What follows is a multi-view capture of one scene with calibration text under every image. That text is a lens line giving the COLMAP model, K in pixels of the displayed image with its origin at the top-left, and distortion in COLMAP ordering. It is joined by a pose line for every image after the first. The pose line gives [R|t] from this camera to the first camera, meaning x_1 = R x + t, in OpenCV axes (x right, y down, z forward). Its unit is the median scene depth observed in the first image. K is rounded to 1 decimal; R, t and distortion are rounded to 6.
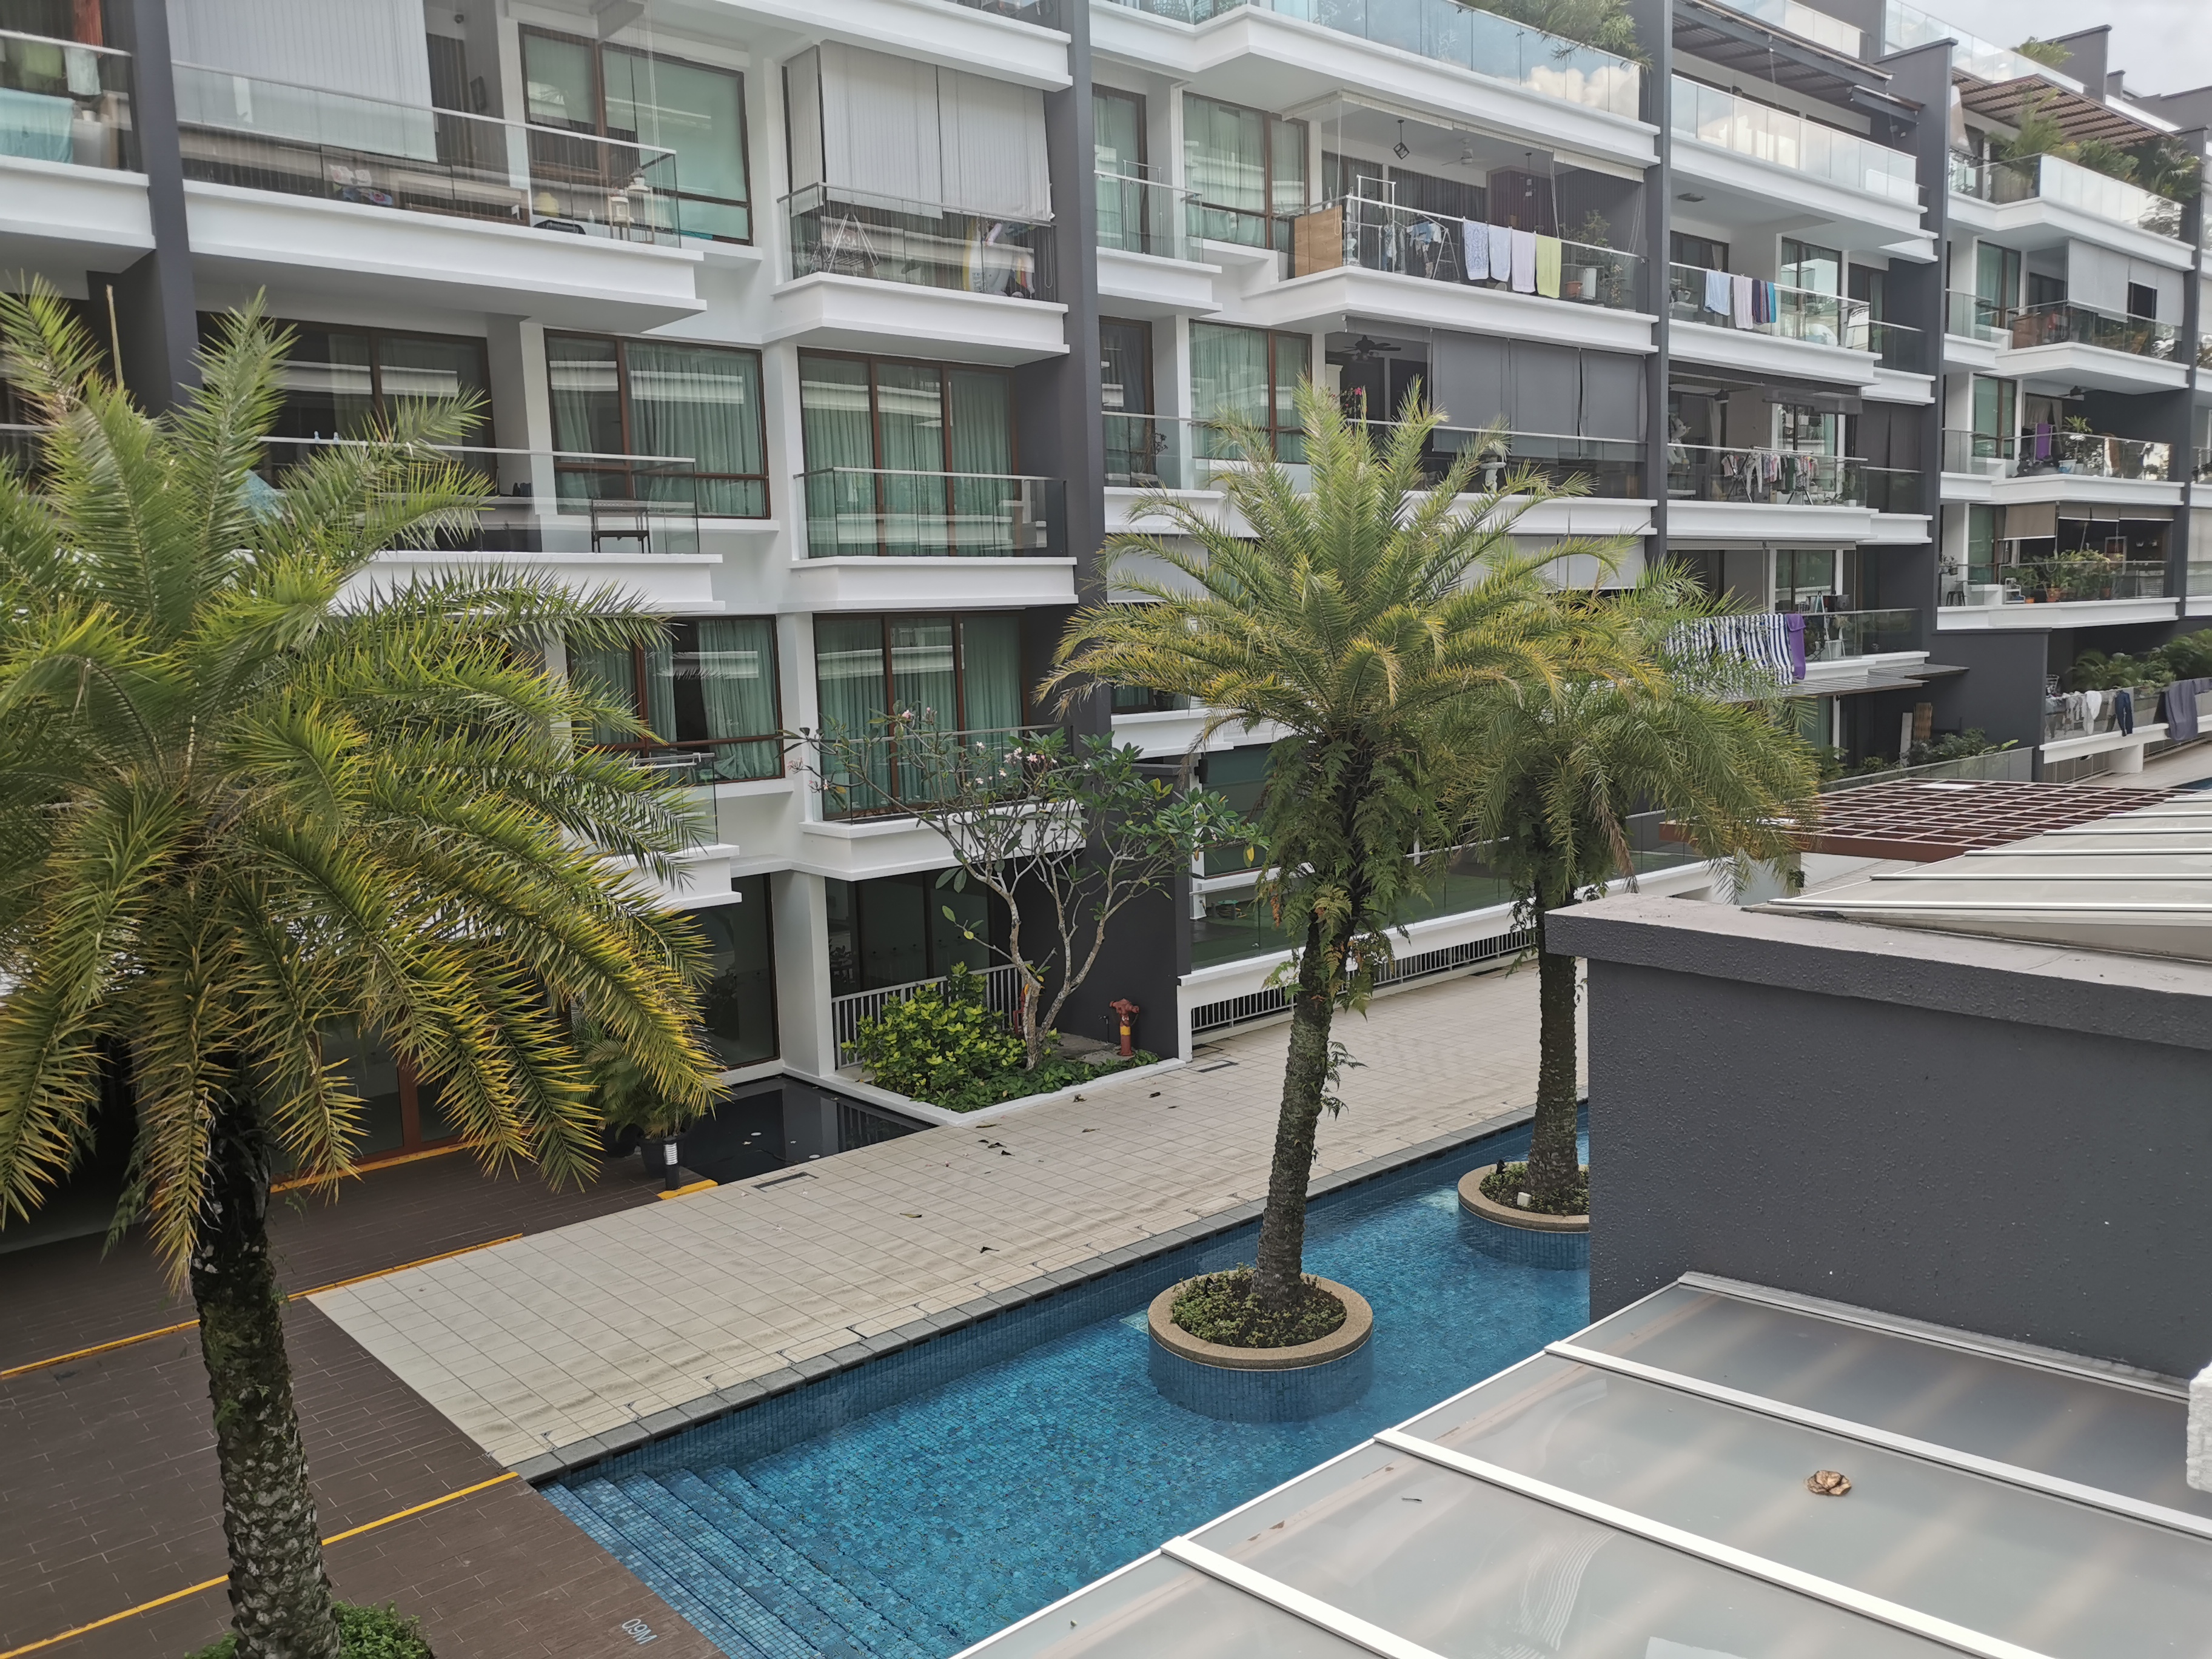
lens RADIAL K [[1679.3, 0, 1119.4], [0, 1679.3, 827.3], [0, 0, 1]] dist [0.049560, -0.048896]
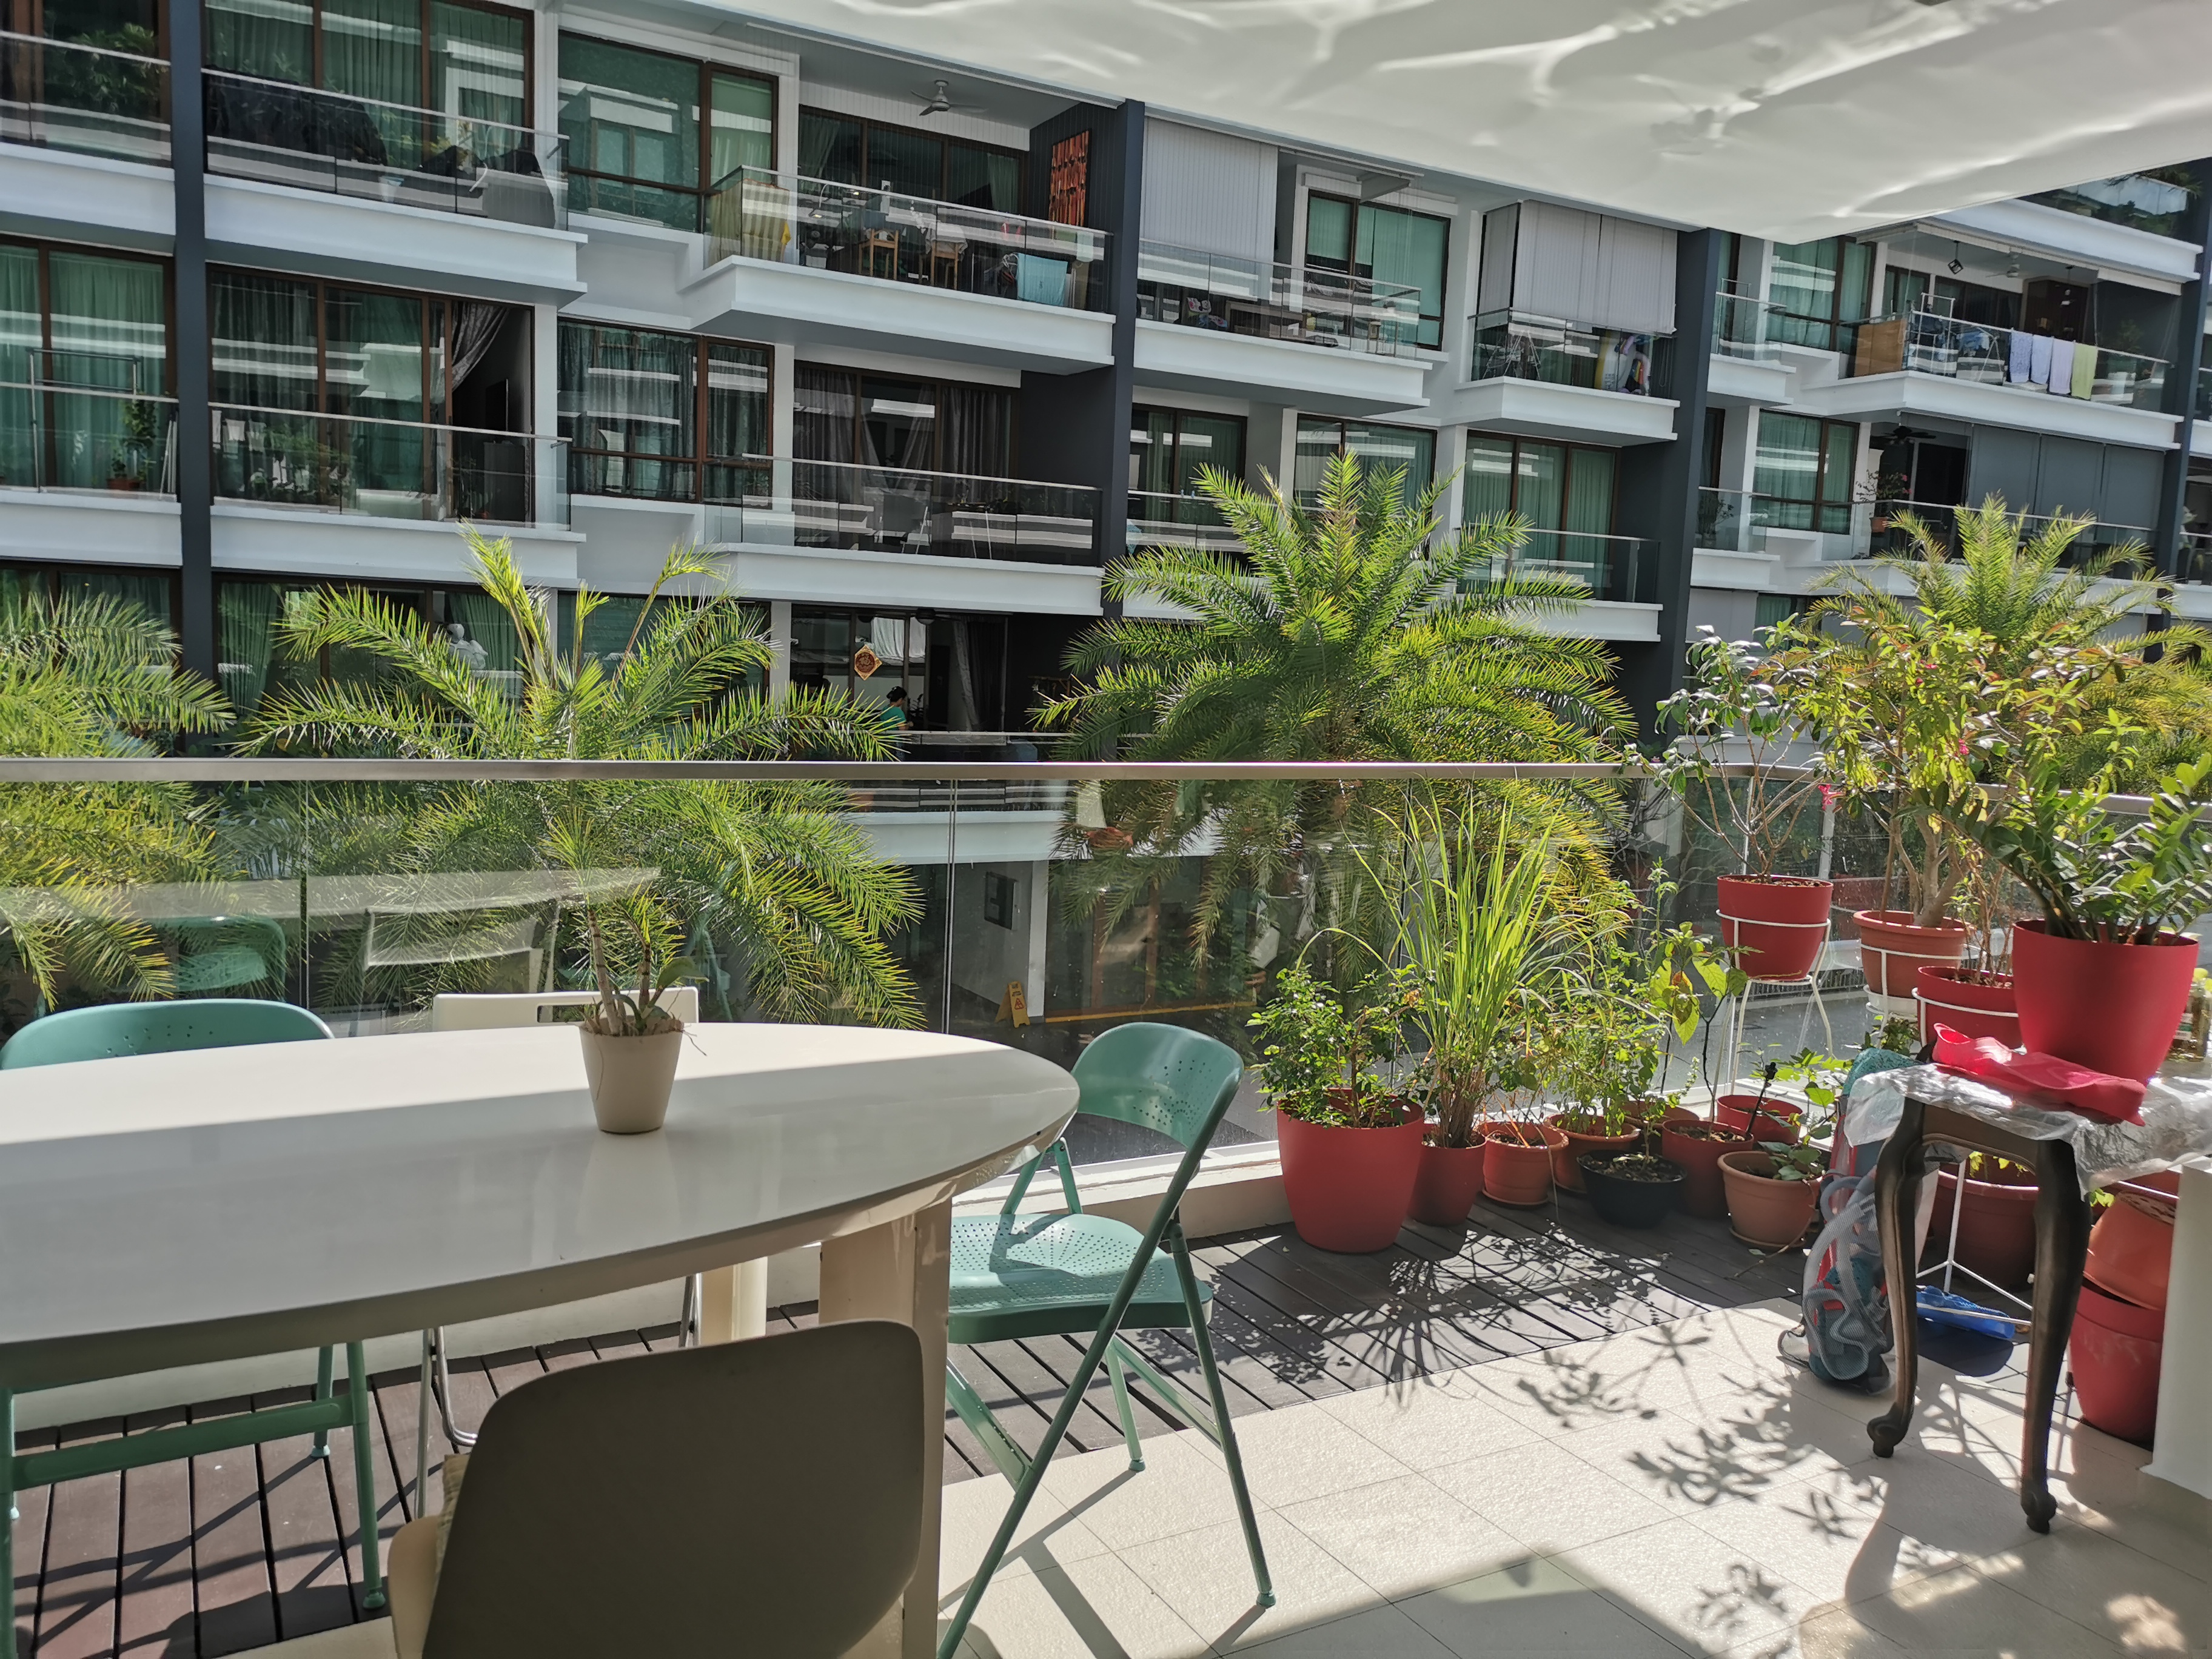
lens RADIAL K [[1679.3, 0, 1085.4], [0, 1679.3, 832.3], [0, 0, 1]] dist [0.049560, -0.048896]
pose [[0.974724, 0.099417, -0.200072, -0.149743], [-0.099336, 0.994999, 0.010469, 0.031251], [0.200112, 0.009670, 0.979725, -0.260562]]
